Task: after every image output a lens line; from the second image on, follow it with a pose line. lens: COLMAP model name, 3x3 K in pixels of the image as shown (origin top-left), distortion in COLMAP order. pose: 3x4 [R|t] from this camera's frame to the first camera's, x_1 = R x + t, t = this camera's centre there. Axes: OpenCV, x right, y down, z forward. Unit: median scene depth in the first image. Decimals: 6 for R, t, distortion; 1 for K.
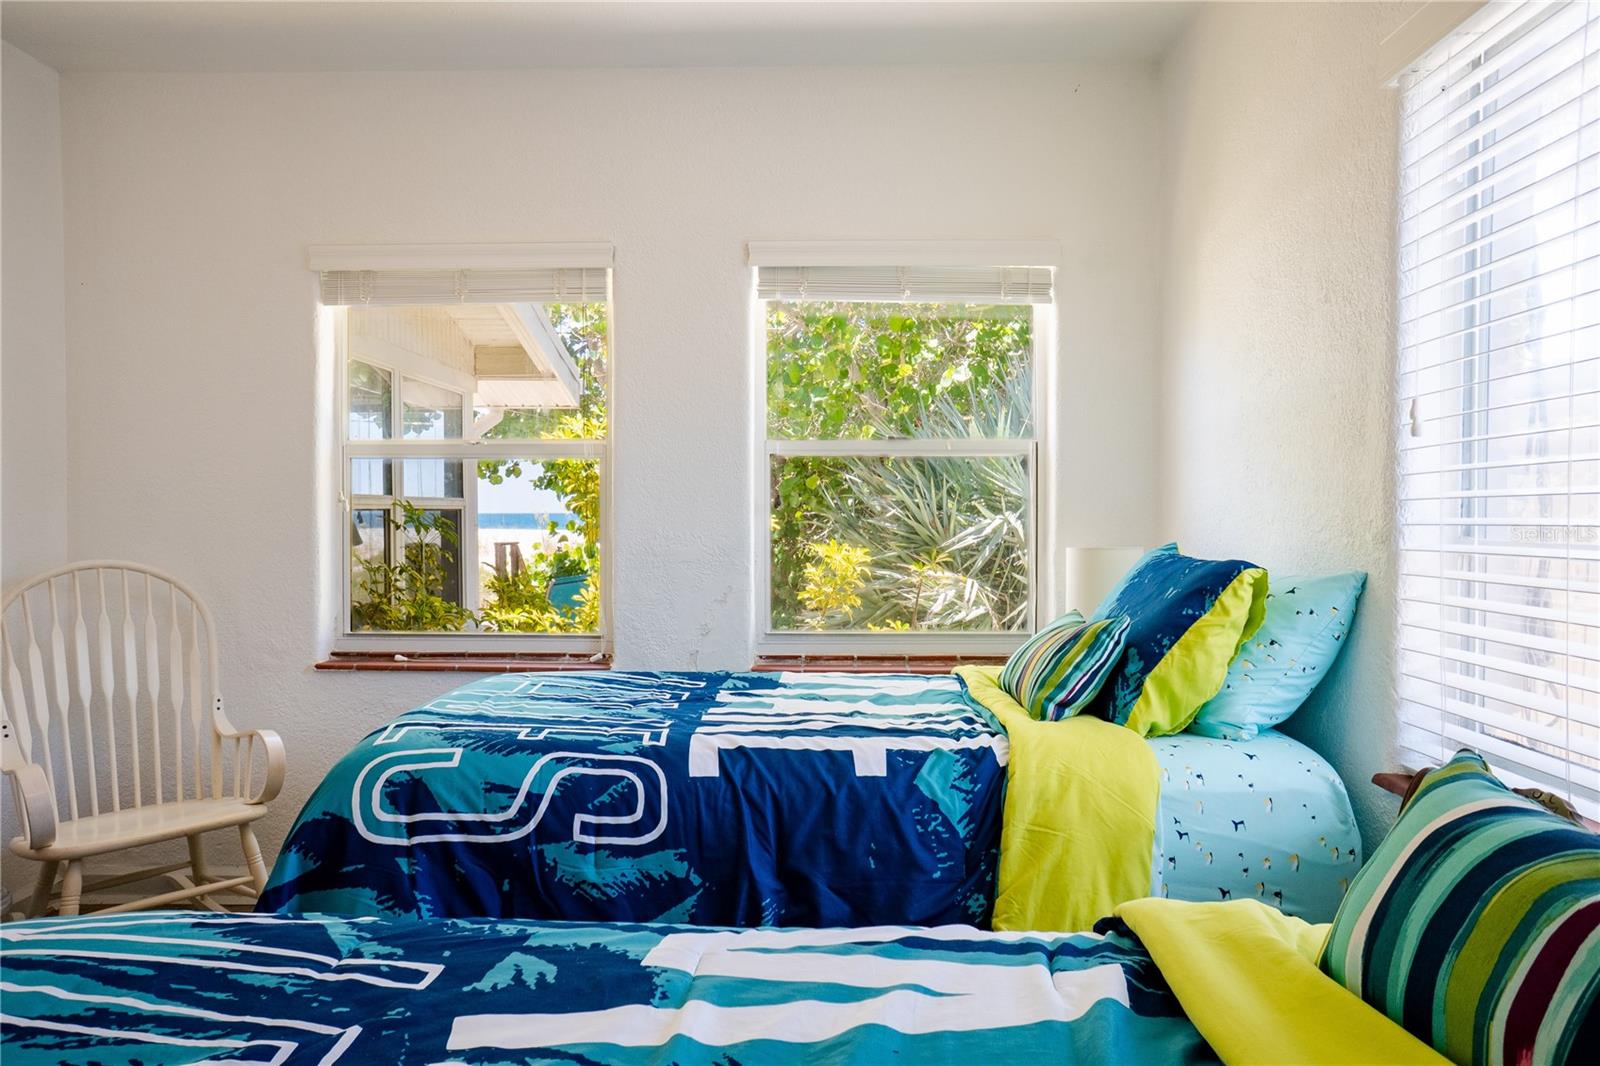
lens RADIAL K [[1079.6, 0, 795.4], [0, 1079.6, 539.7], [0, 0, 1]] dist [-0.051728, 0.060169]
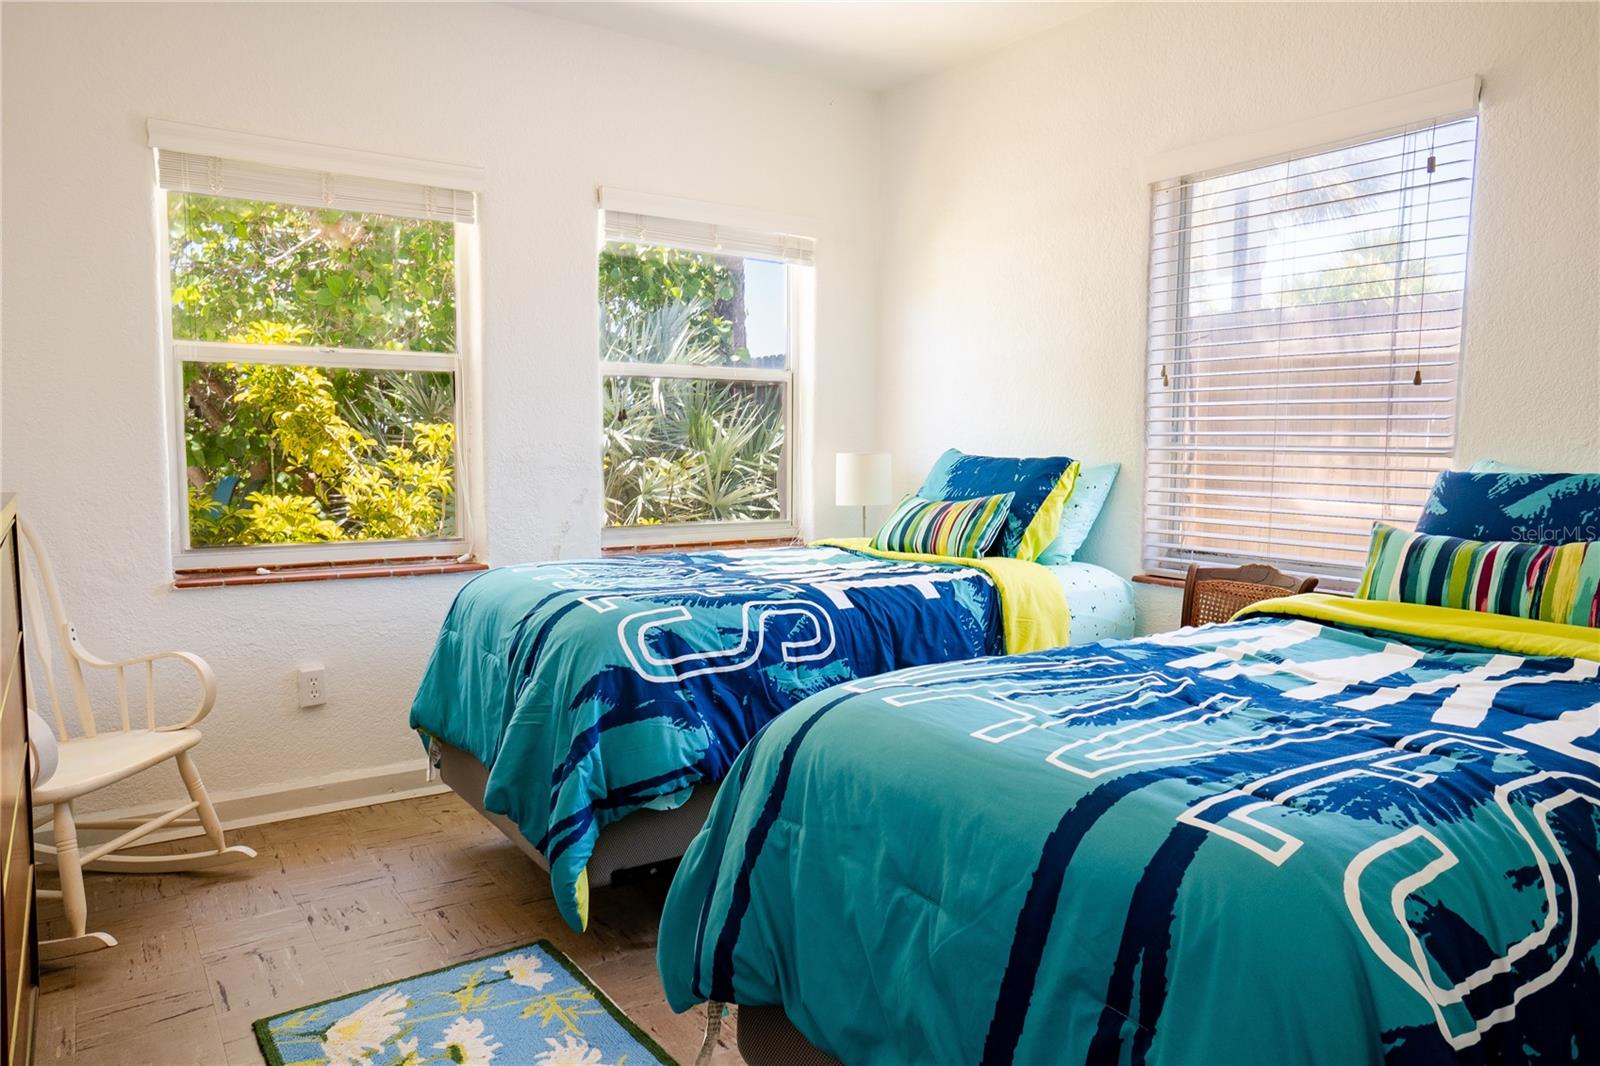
lens RADIAL K [[1079.6, 0, 803.0], [0, 1079.6, 529.6], [0, 0, 1]] dist [-0.051728, 0.060169]
pose [[0.804944, -0.044490, 0.591680, -0.981545], [0.005831, 0.997730, 0.067089, 0.019755], [-0.593322, -0.050553, 0.803376, -0.109956]]
